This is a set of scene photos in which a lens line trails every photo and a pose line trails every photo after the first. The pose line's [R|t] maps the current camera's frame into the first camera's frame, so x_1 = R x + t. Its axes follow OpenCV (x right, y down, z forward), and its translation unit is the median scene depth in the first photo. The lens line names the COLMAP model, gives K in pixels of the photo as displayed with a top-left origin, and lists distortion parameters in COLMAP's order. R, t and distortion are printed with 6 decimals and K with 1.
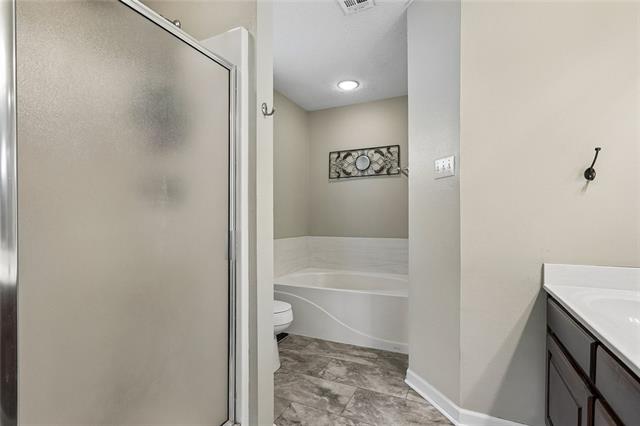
lens RADIAL K [[304.6, 0, 318.2], [0, 304.6, 216.4], [0, 0, 1]] dist [0.001764, 0.001473]
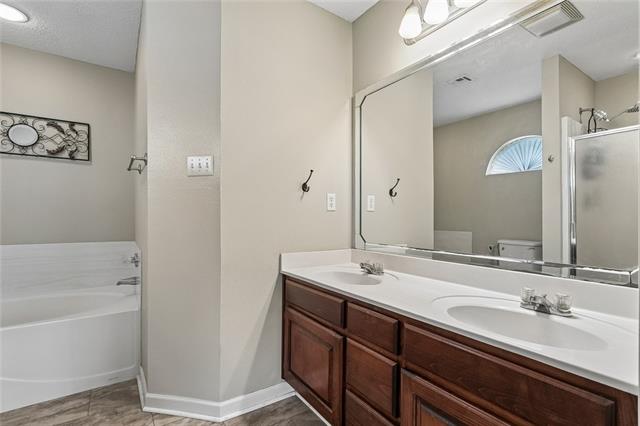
lens RADIAL K [[304.6, 0, 320.0], [0, 304.6, 215.6], [0, 0, 1]] dist [0.001764, 0.001473]
pose [[0.508907, 0.013423, 0.860717, -0.171119], [-0.013161, 0.999883, -0.007812, 0.001429], [-0.860721, -0.007352, 0.509024, 0.128218]]
